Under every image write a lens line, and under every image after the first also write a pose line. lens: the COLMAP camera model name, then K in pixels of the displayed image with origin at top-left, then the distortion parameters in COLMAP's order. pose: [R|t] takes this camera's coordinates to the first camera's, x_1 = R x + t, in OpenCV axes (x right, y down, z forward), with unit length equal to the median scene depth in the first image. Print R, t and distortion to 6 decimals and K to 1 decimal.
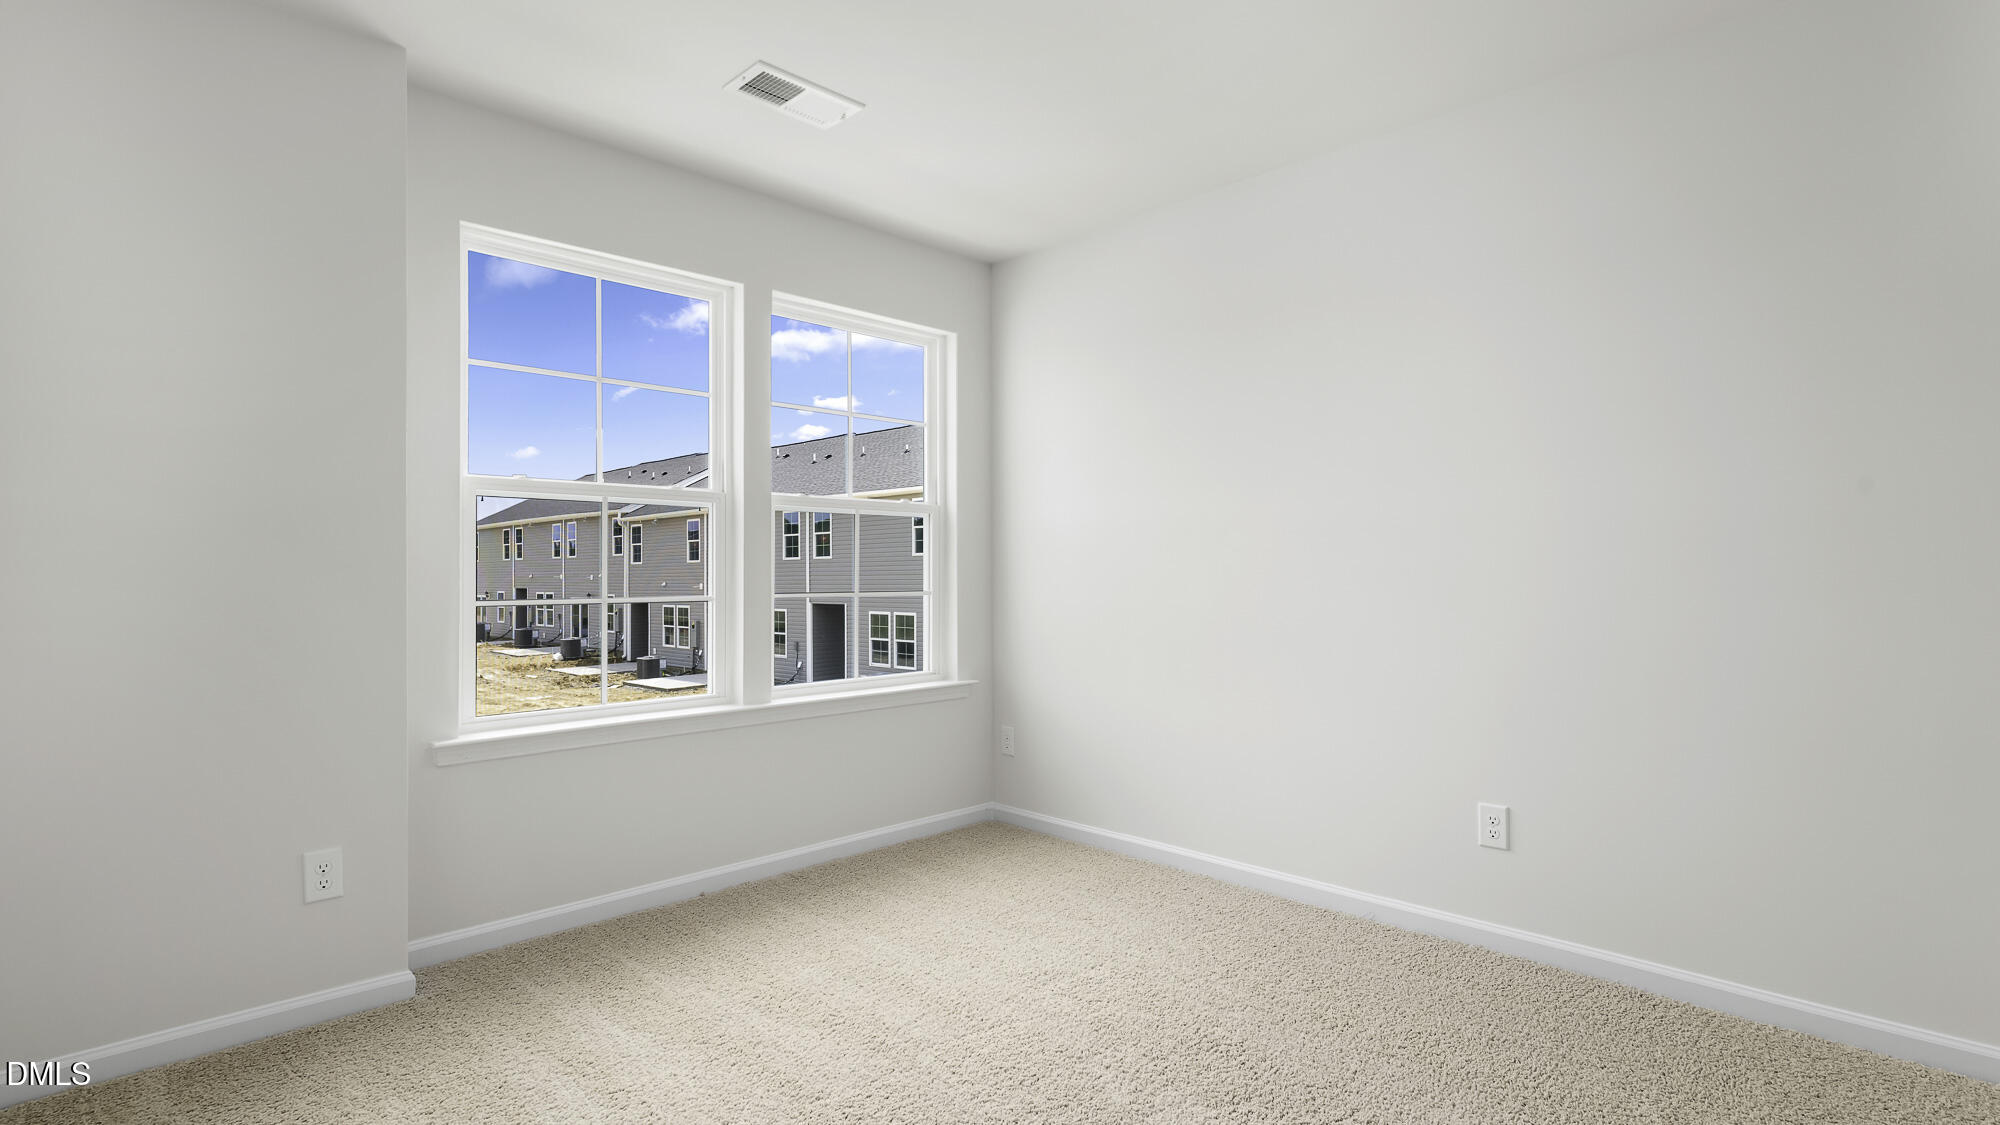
lens RADIAL K [[955.4, 0, 1011.3], [0, 955.4, 567.3], [0, 0, 1]] dist [0.000928, 0.000150]
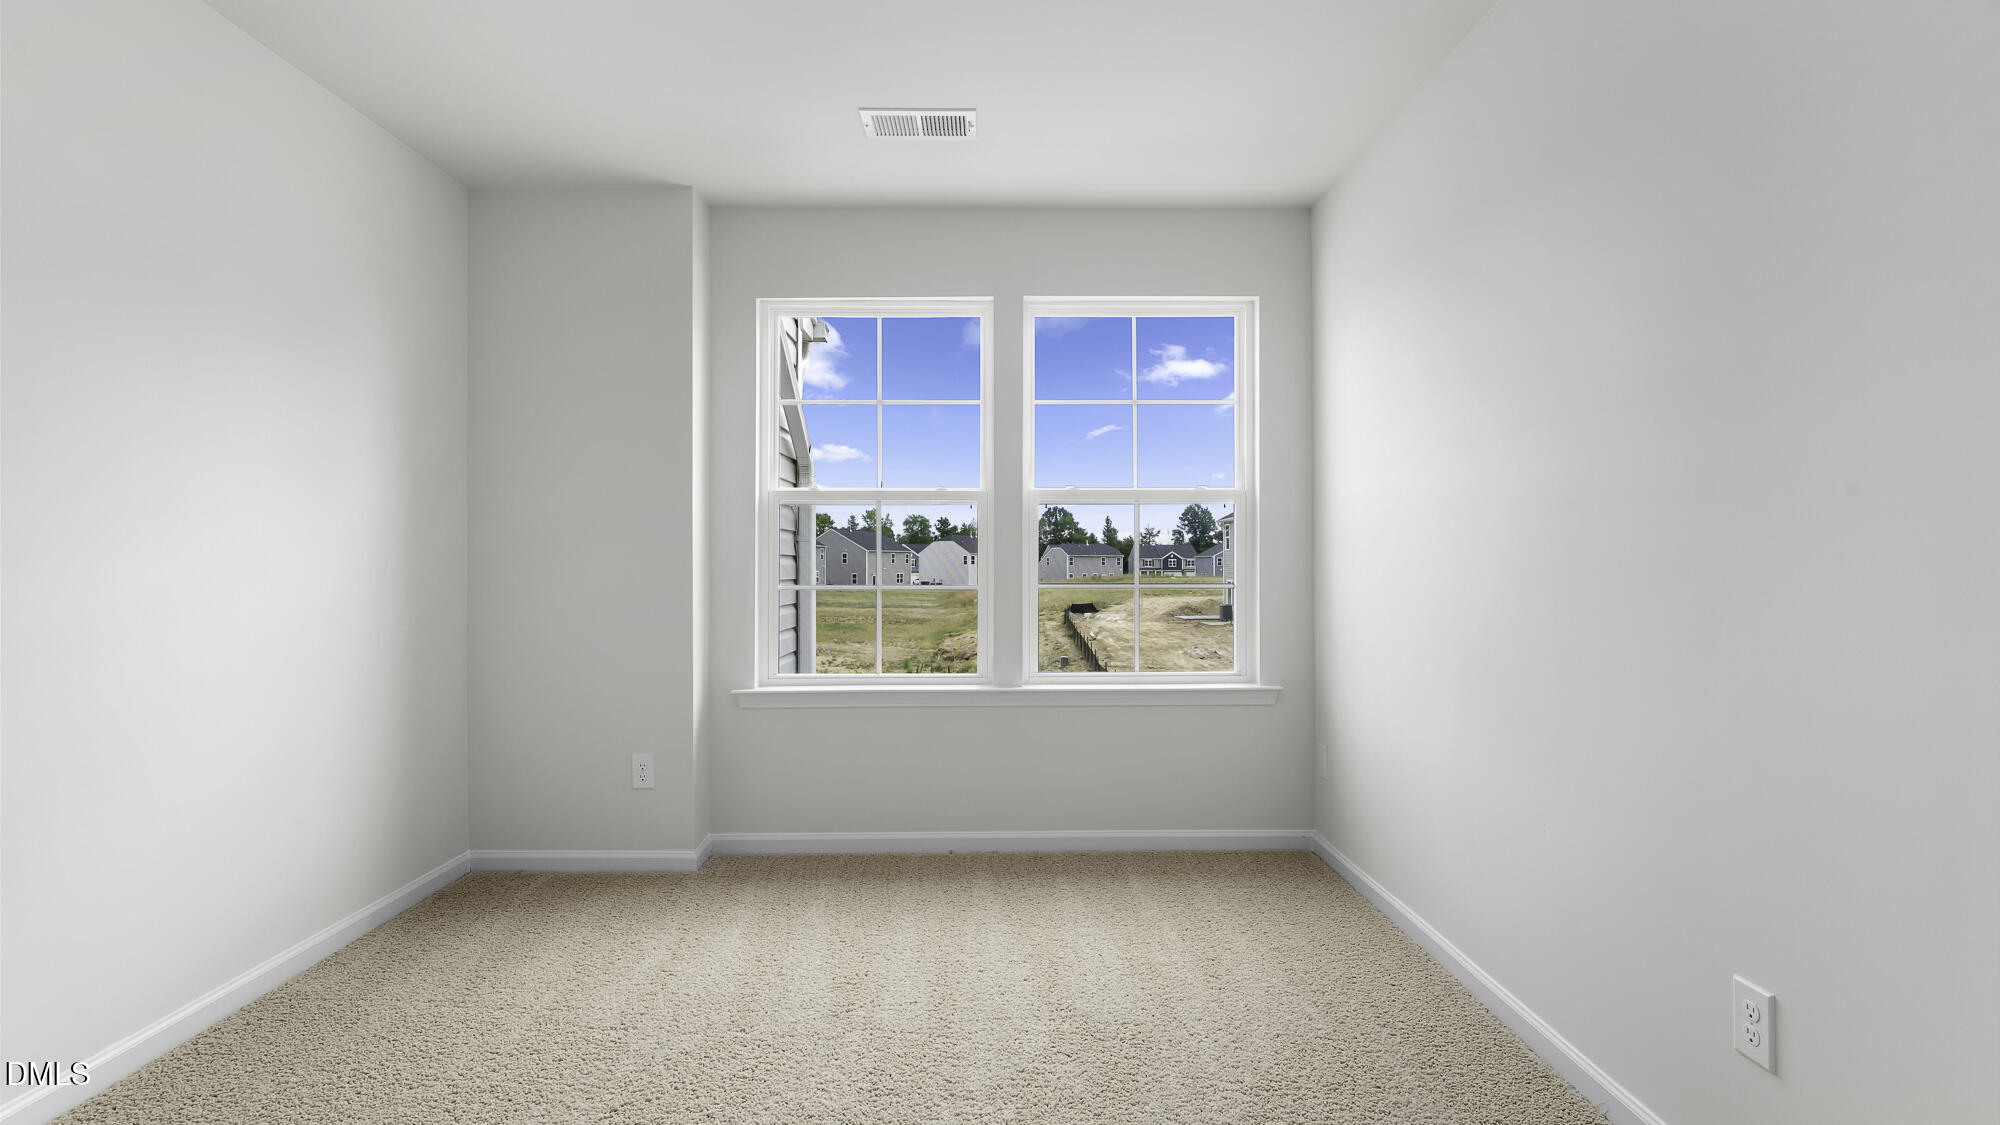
lens RADIAL K [[949.1, 0, 1005.5], [0, 949.1, 554.7], [0, 0, 1]] dist [-0.000968, 0.000013]
pose [[0.715374, -0.003260, -0.698734, 0.533556], [0.004448, 0.999990, -0.000111, -0.005340], [0.698728, -0.003029, 0.715381, 0.270770]]
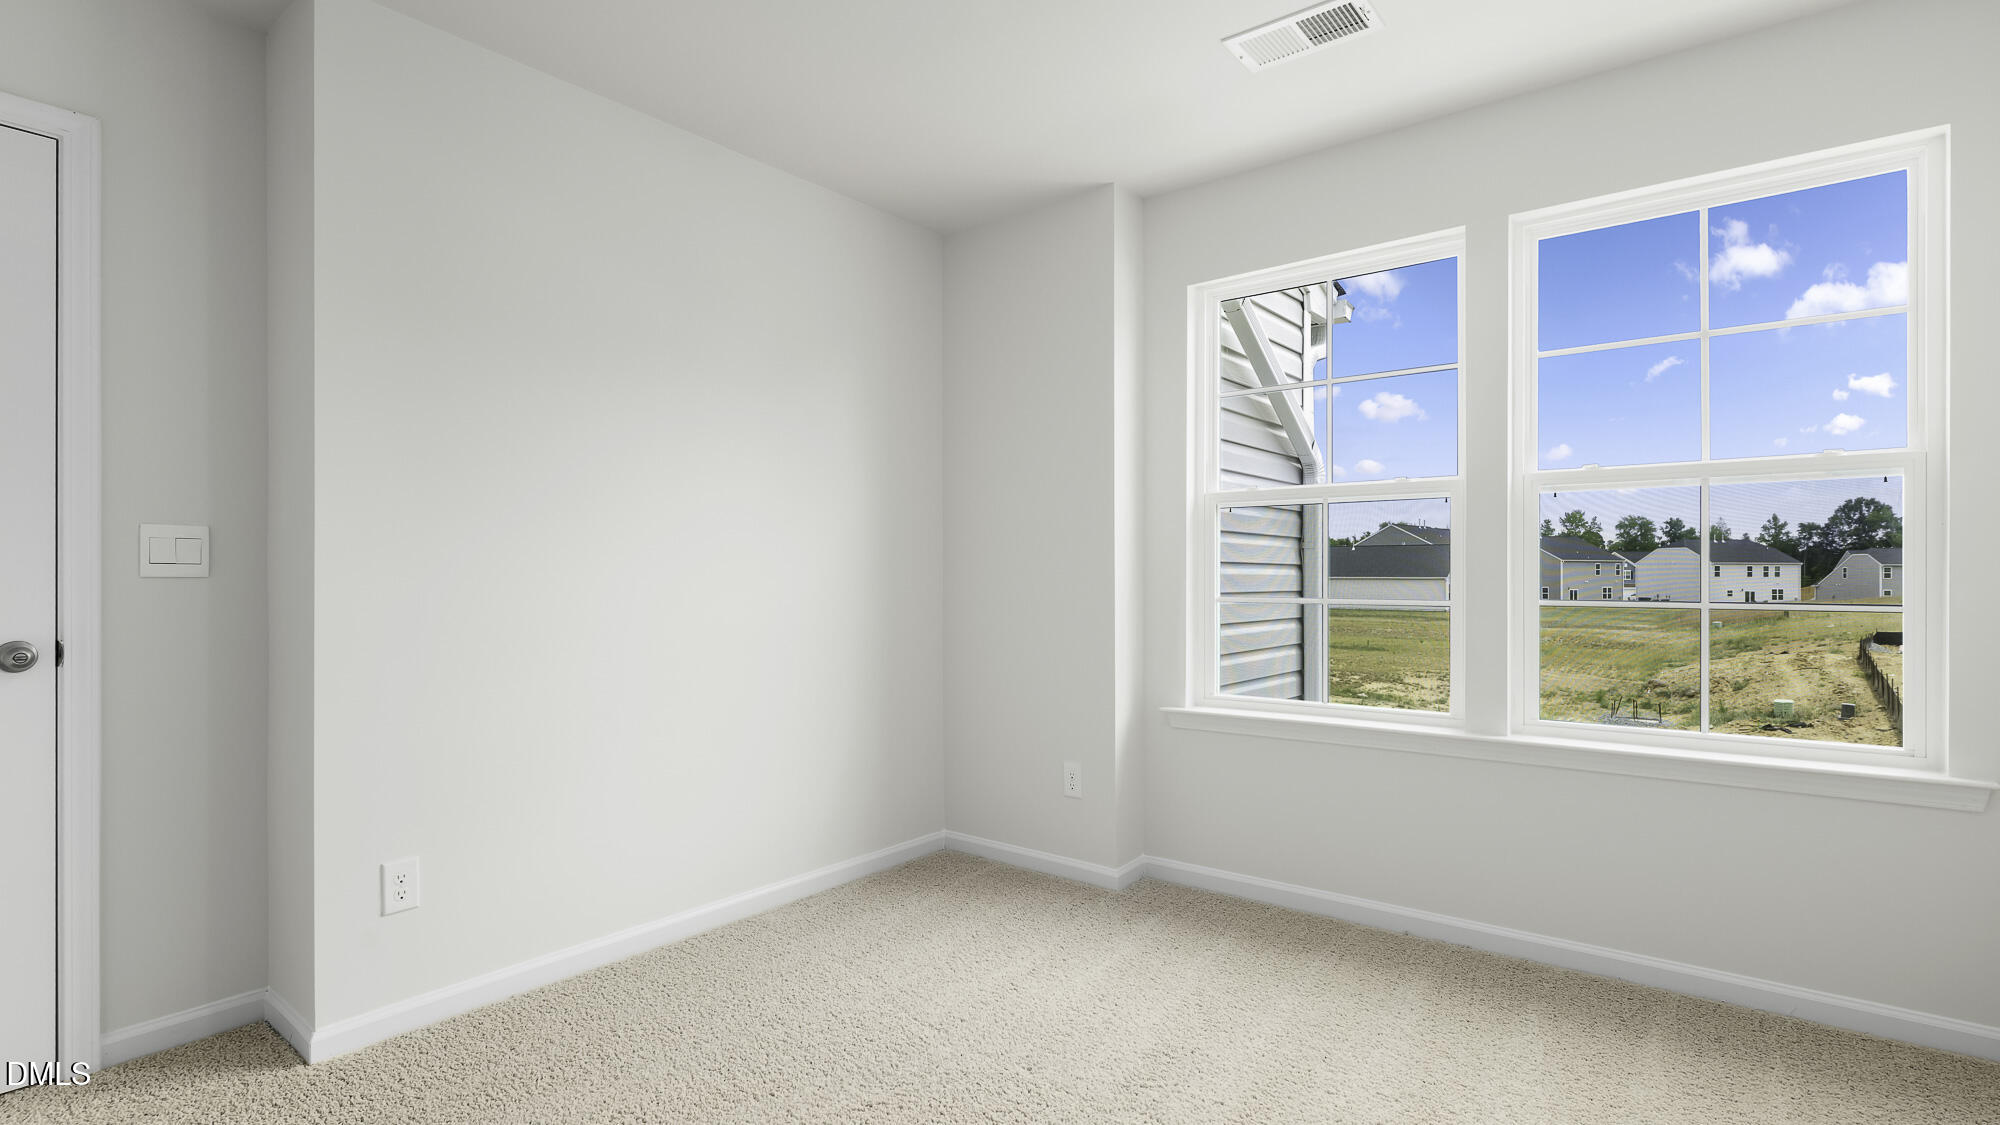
lens RADIAL K [[964.0, 0, 1002.5], [0, 964.0, 574.8], [0, 0, 1]] dist [-0.000377, -0.000193]
pose [[0.112325, 0.003489, -0.993665, 0.566740], [0.007924, 0.999959, 0.004407, -0.000082], [0.993640, -0.008369, 0.112293, 0.563514]]
